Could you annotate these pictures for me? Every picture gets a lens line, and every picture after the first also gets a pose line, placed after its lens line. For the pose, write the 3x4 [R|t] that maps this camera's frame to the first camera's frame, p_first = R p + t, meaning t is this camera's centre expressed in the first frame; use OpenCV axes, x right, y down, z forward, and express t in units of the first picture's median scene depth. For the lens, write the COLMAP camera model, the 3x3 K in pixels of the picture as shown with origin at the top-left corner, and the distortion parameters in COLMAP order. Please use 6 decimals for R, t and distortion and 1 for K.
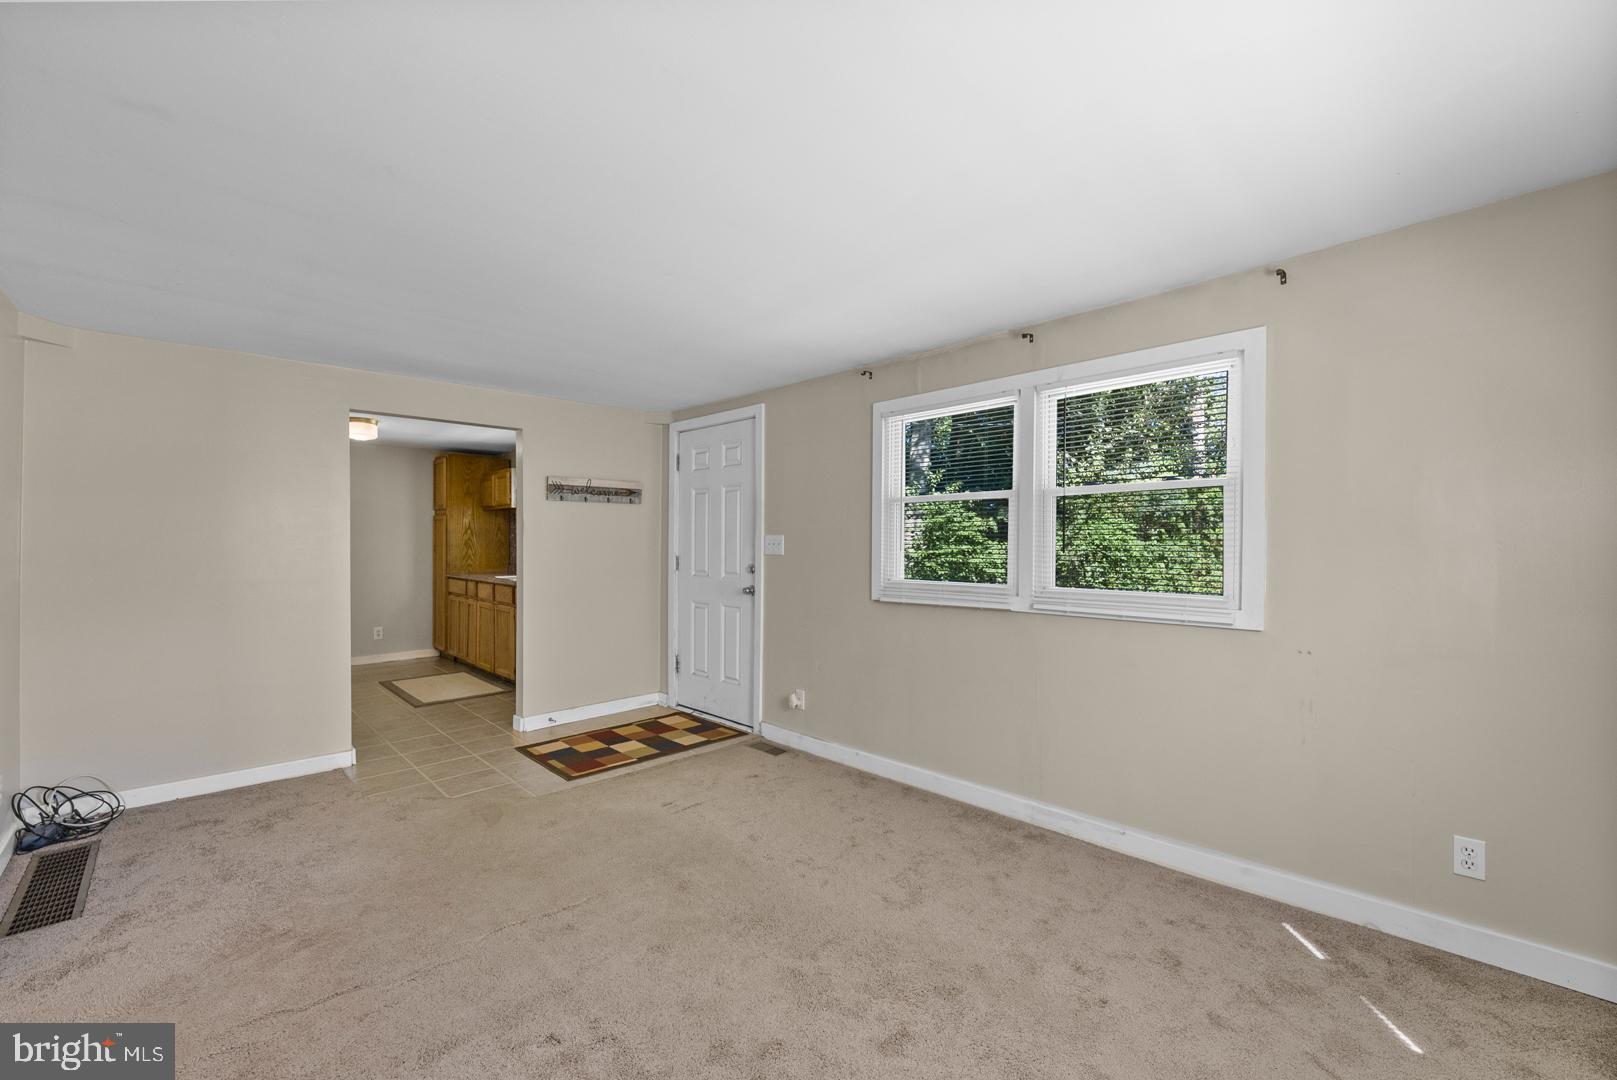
lens RADIAL K [[664.9, 0, 808.3], [0, 664.9, 551.8], [0, 0, 1]] dist [-0.009855, -0.001894]
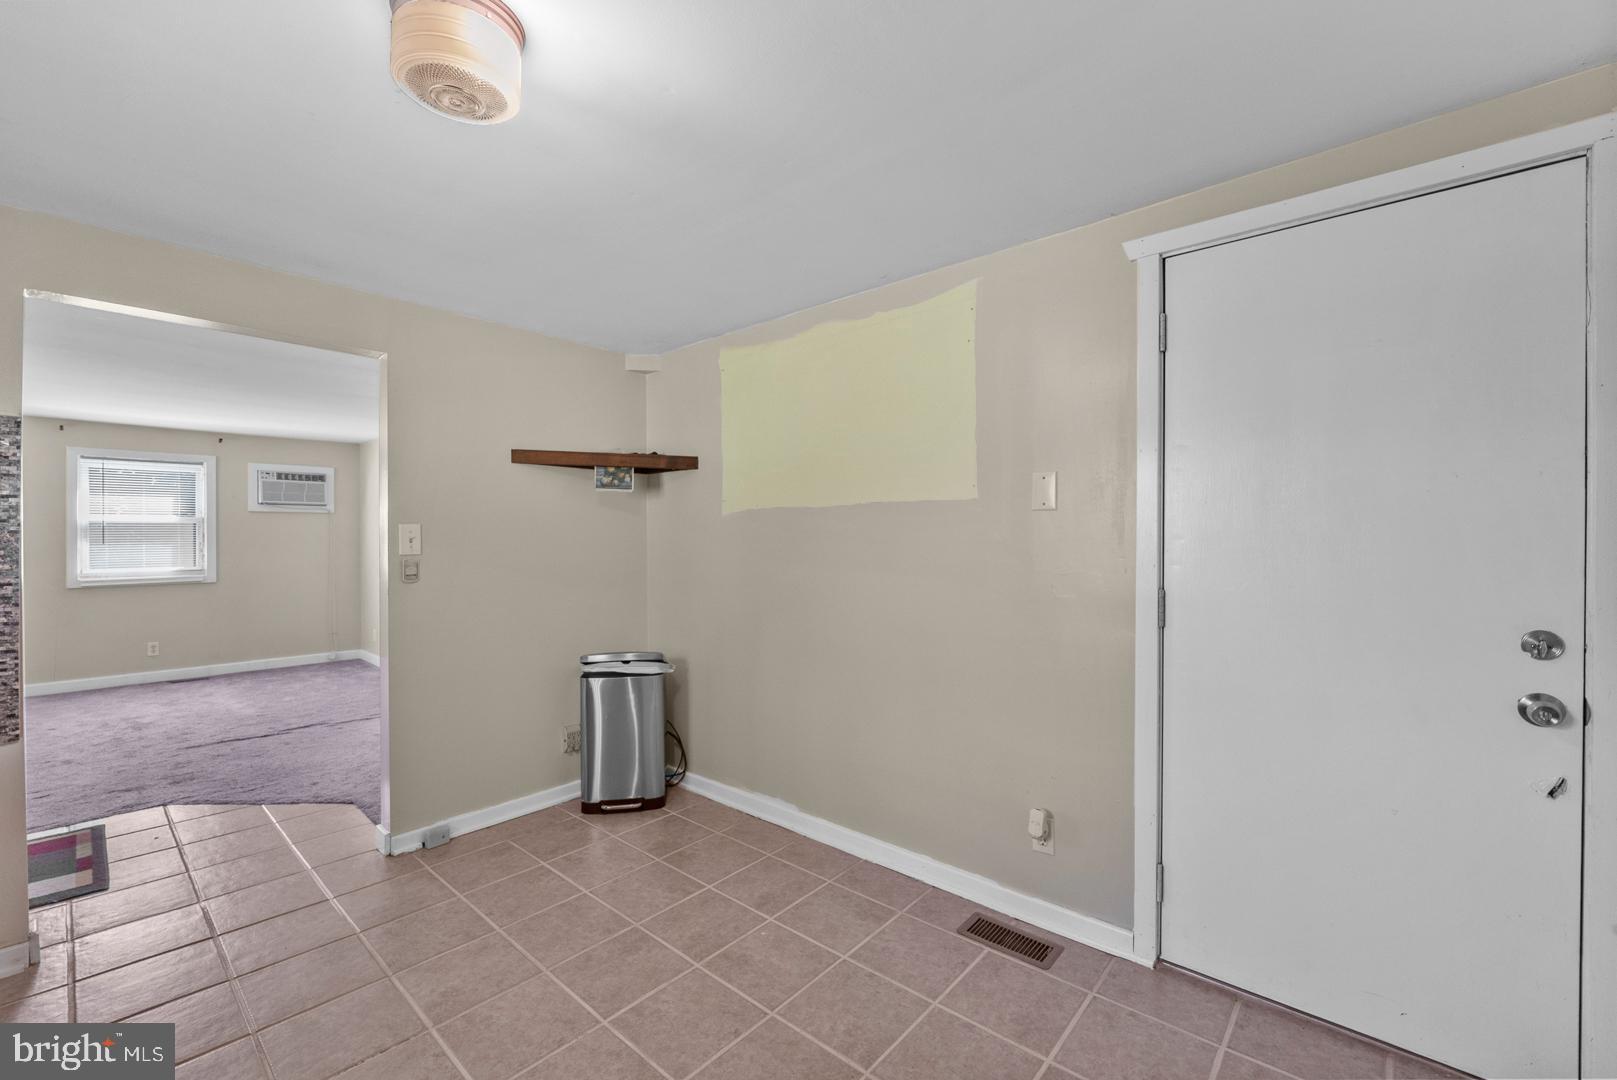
lens RADIAL K [[664.9, 0, 822.1], [0, 664.9, 540.3], [0, 0, 1]] dist [-0.009855, -0.001894]
pose [[-0.995299, 0.002058, -0.096824, -0.963736], [0.000584, 0.999884, 0.015250, -0.022909], [0.096844, 0.015122, -0.995185, 1.544628]]
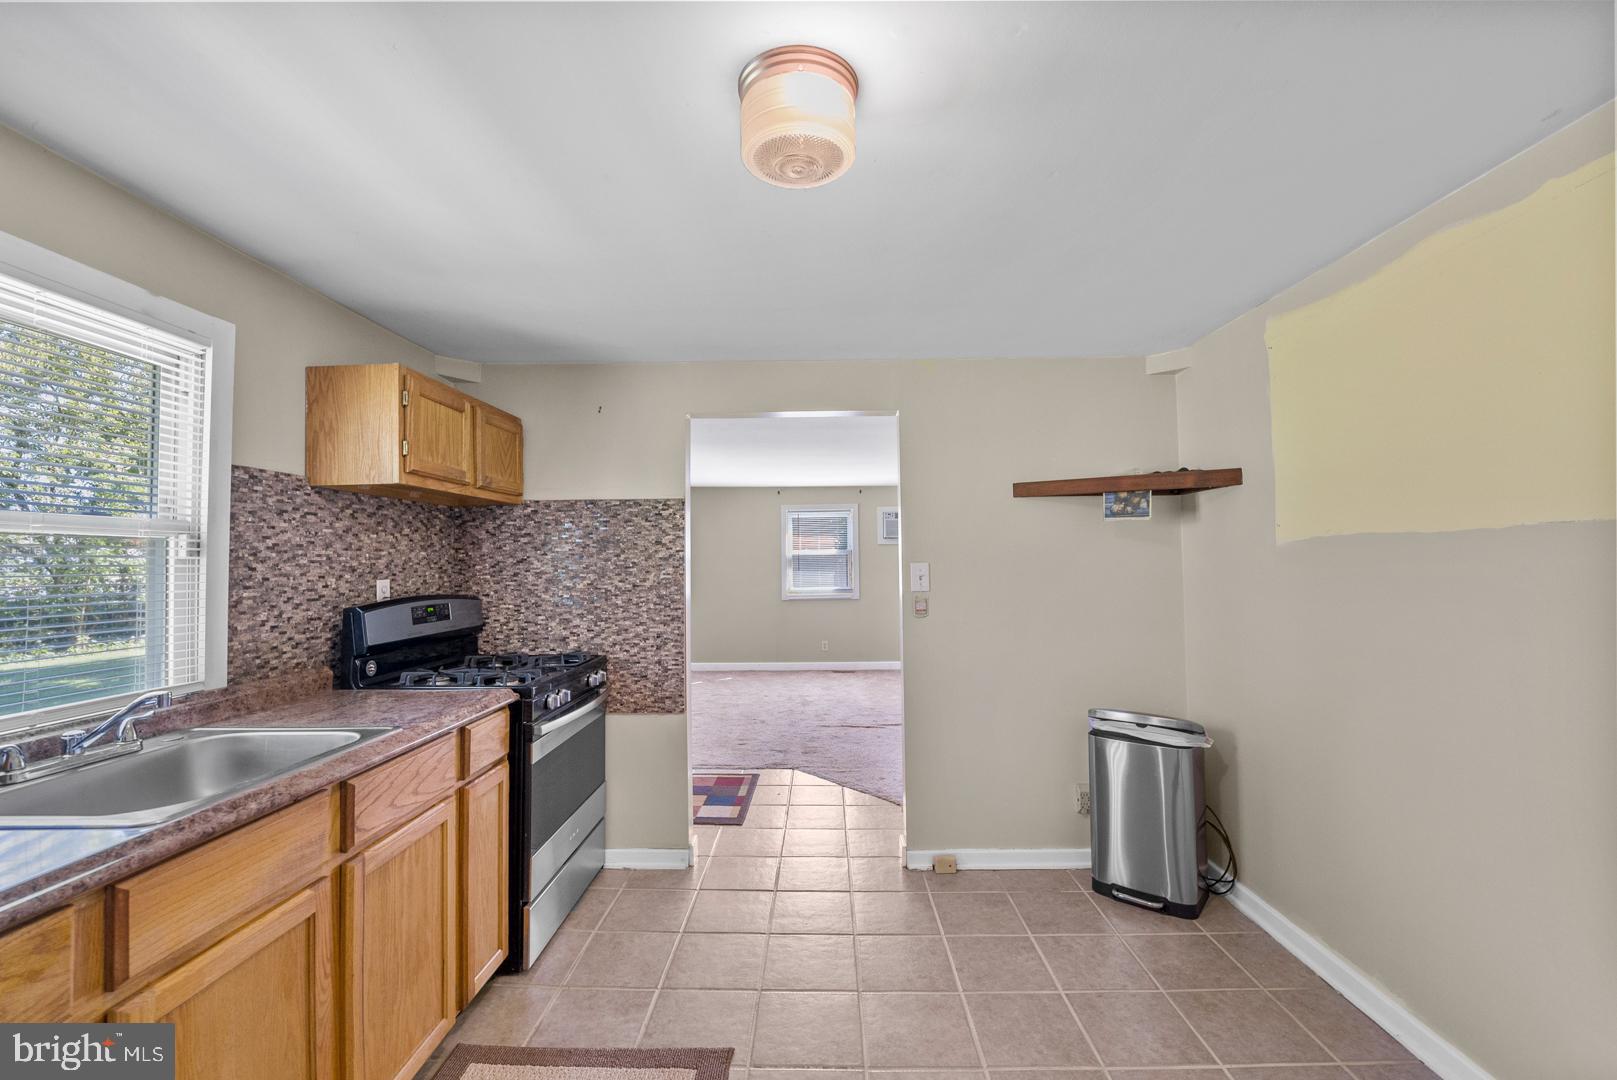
lens RADIAL K [[664.9, 0, 806.5], [0, 664.9, 543.0], [0, 0, 1]] dist [-0.009855, -0.001894]
pose [[-0.703569, 0.026383, 0.710137, -1.038722], [0.019141, 0.999652, -0.018175, -0.039325], [-0.710369, 0.000806, -0.703829, 1.442304]]
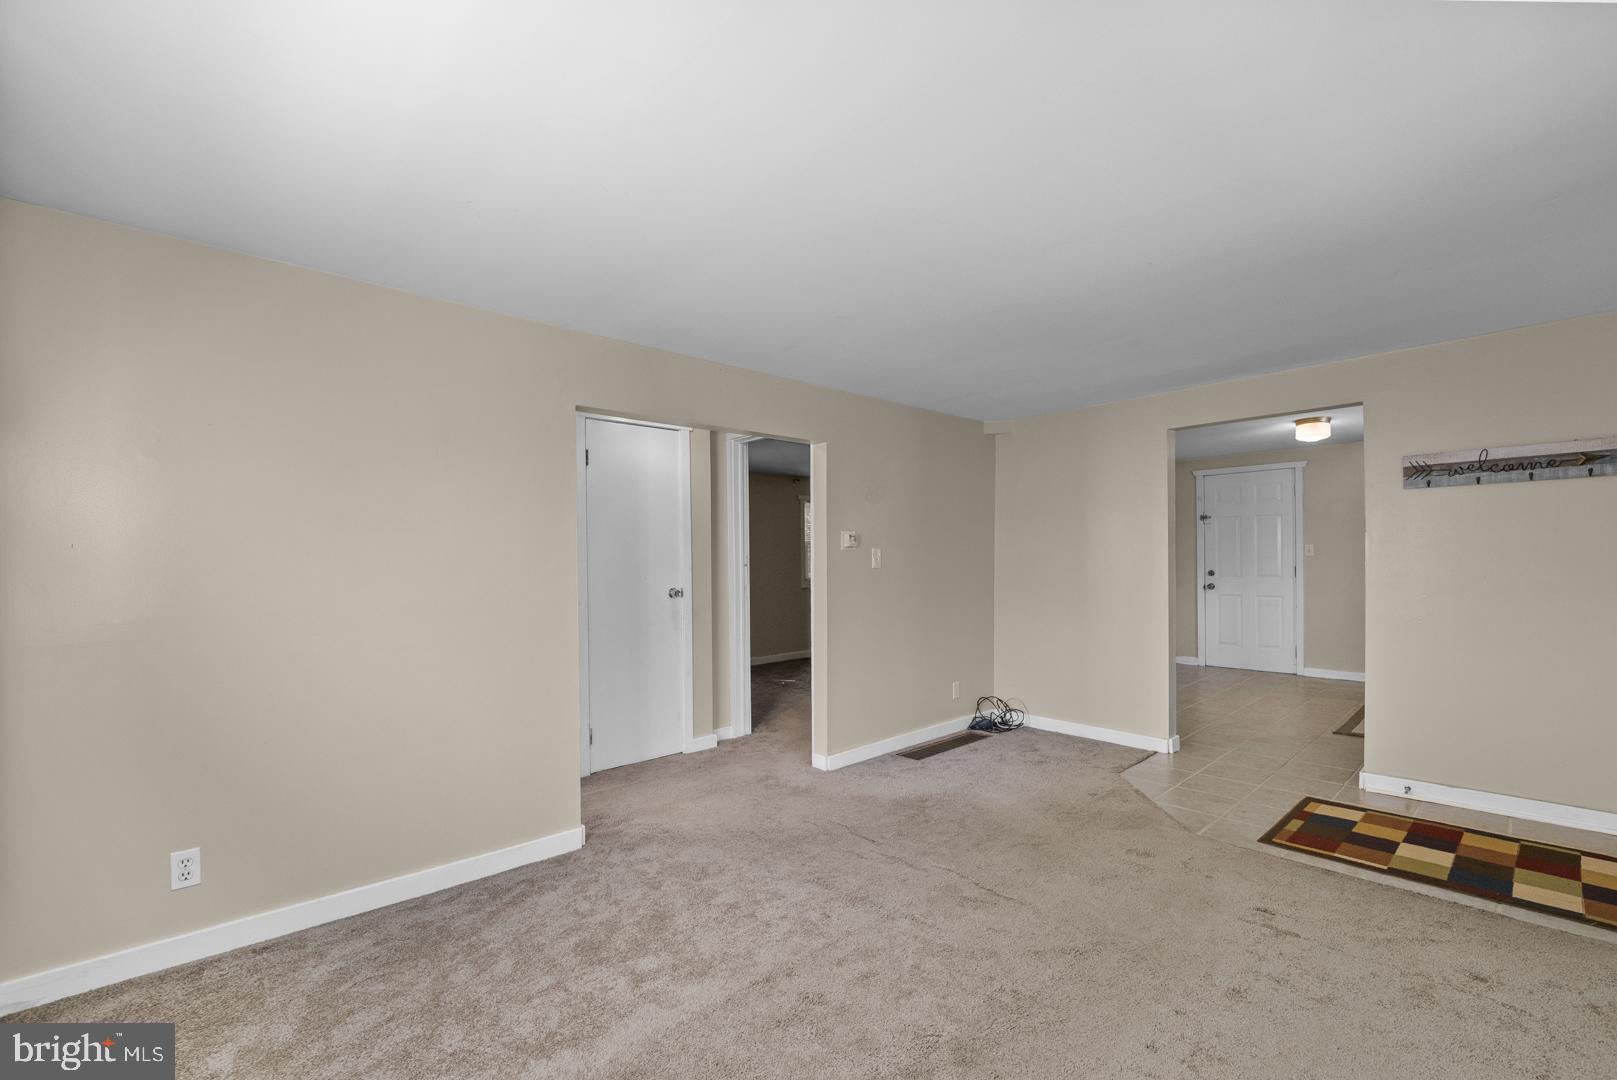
lens RADIAL K [[664.9, 0, 806.7], [0, 664.9, 556.2], [0, 0, 1]] dist [-0.009855, -0.001894]
pose [[-0.041275, -0.002480, -0.999145, 0.382226], [0.001608, 0.999995, -0.002548, -0.002732], [0.999147, -0.001712, -0.041271, 0.388791]]
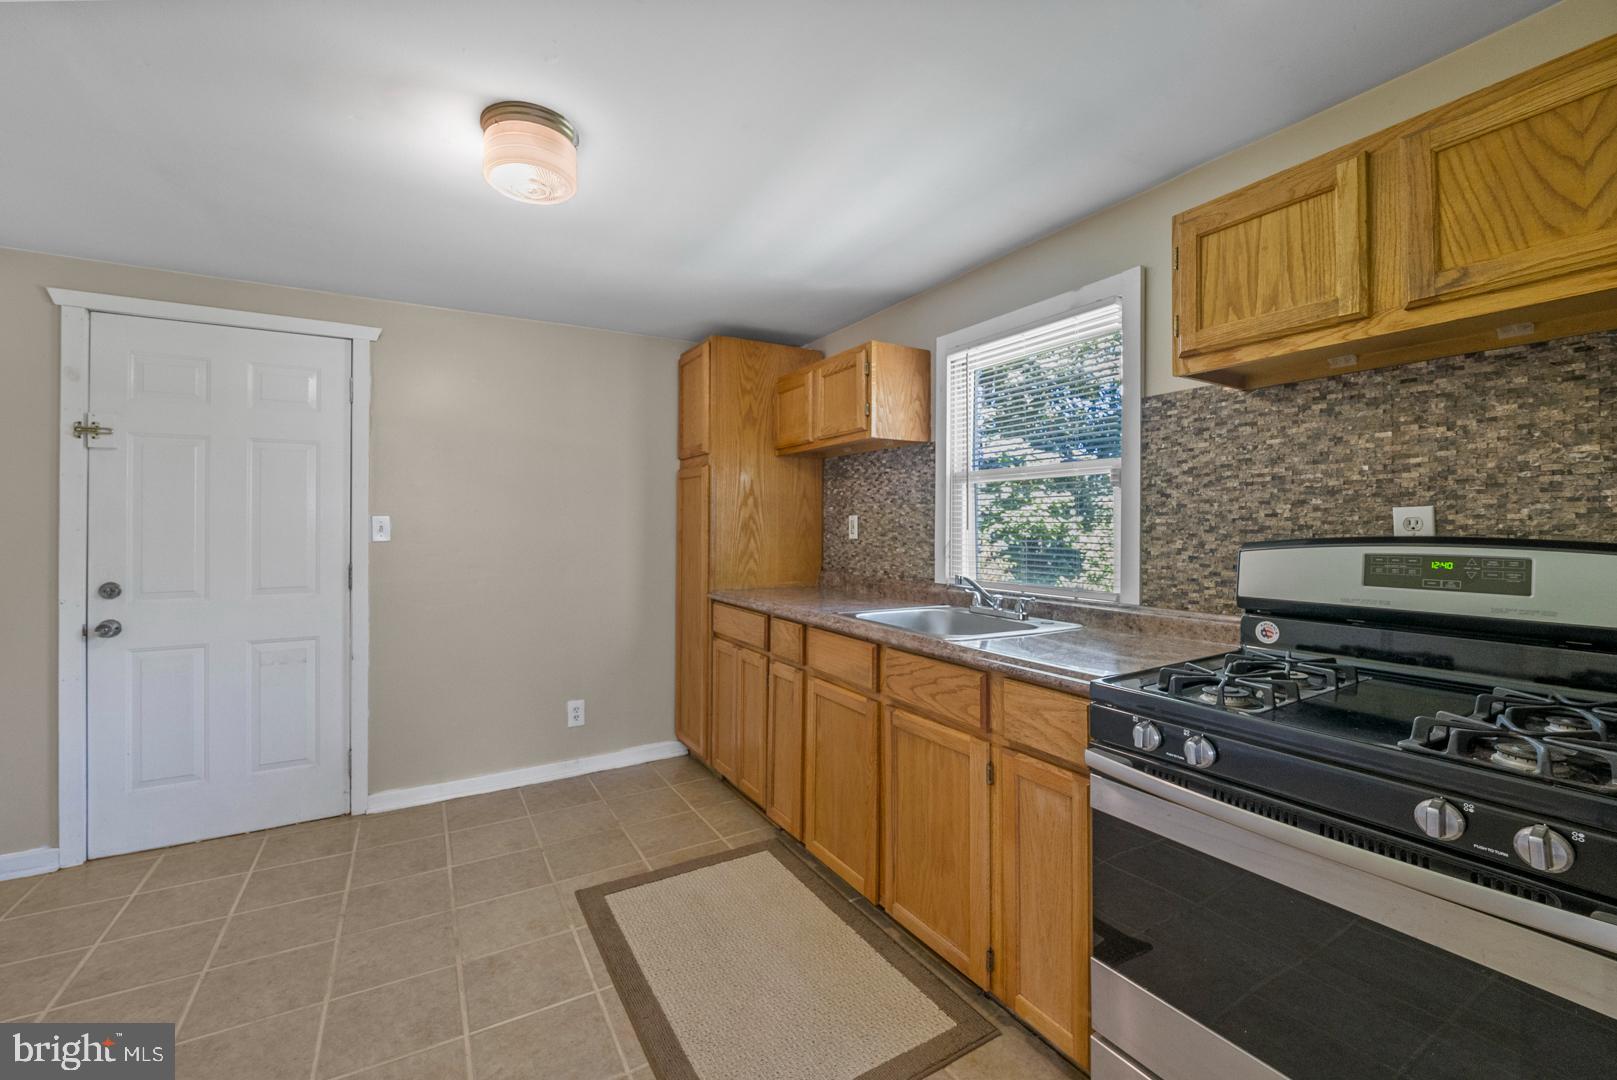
lens RADIAL K [[664.9, 0, 804.6], [0, 664.9, 522.5], [0, 0, 1]] dist [-0.009855, -0.001894]
pose [[0.971270, -0.004794, -0.237932, -0.610077], [0.000843, 0.999860, -0.016704, -0.012899], [0.237978, 0.016023, 0.971138, 0.930410]]
